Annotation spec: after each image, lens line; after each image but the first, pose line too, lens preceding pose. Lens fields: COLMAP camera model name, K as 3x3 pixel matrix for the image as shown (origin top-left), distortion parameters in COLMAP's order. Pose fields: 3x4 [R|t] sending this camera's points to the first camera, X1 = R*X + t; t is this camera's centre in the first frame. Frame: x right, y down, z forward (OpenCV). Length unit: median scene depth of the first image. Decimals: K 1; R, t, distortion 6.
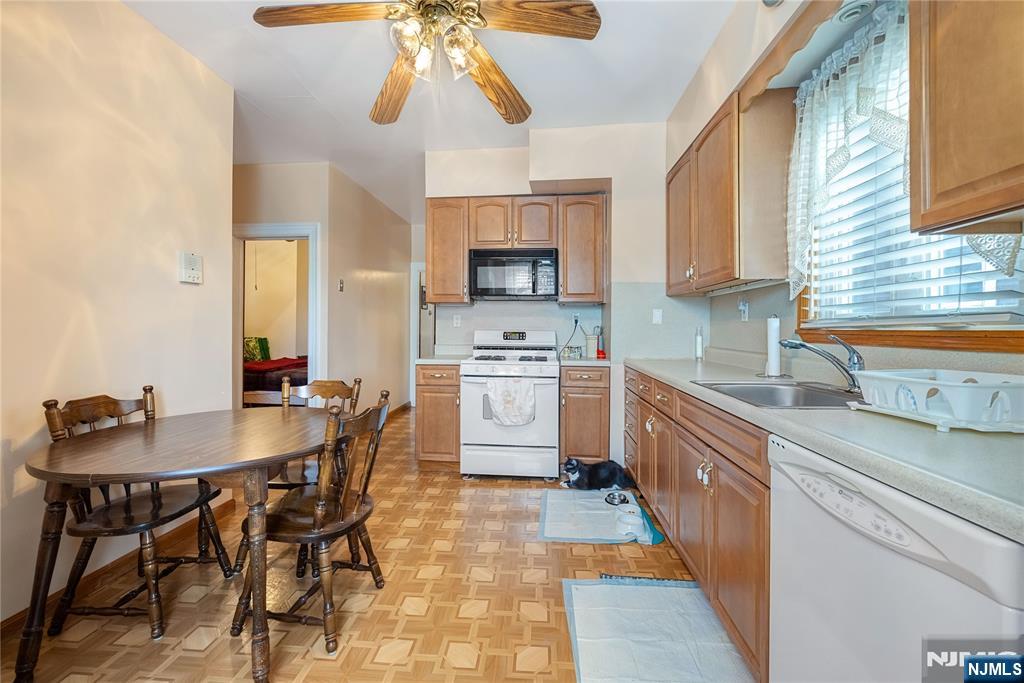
lens RADIAL K [[422.4, 0, 510.1], [0, 422.4, 335.0], [0, 0, 1]] dist [-0.001643, 0.000552]
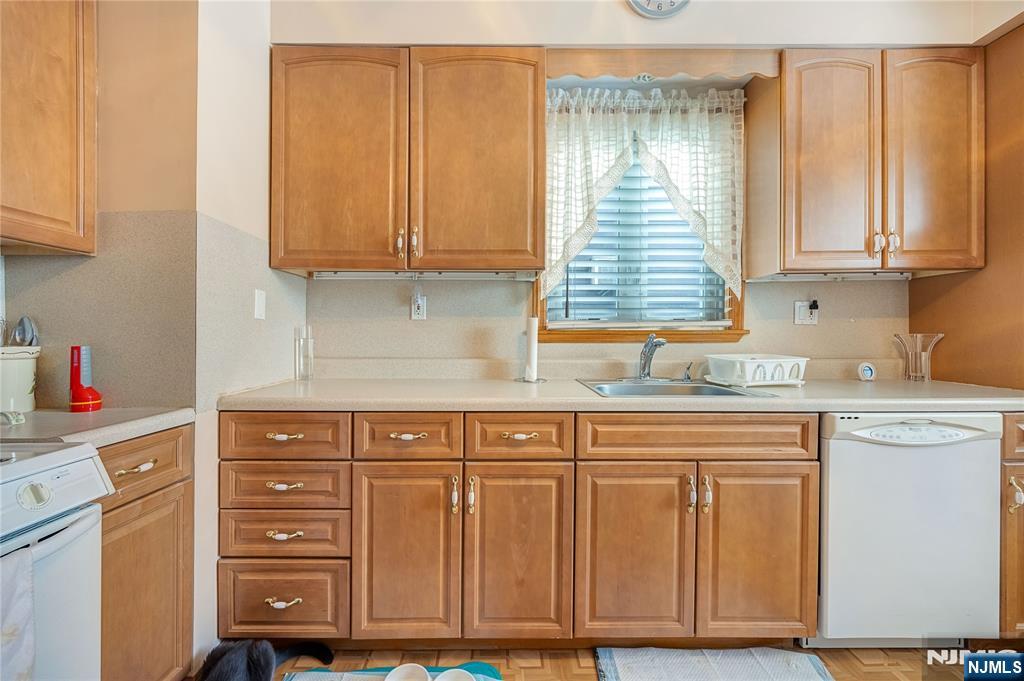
lens RADIAL K [[422.4, 0, 511.6], [0, 422.4, 338.8], [0, 0, 1]] dist [-0.001643, 0.000552]
pose [[-0.087611, -0.002963, 0.996150, -0.731784], [0.002613, 0.999991, 0.003204, -0.006088], [-0.996151, 0.002884, -0.087603, 2.581329]]
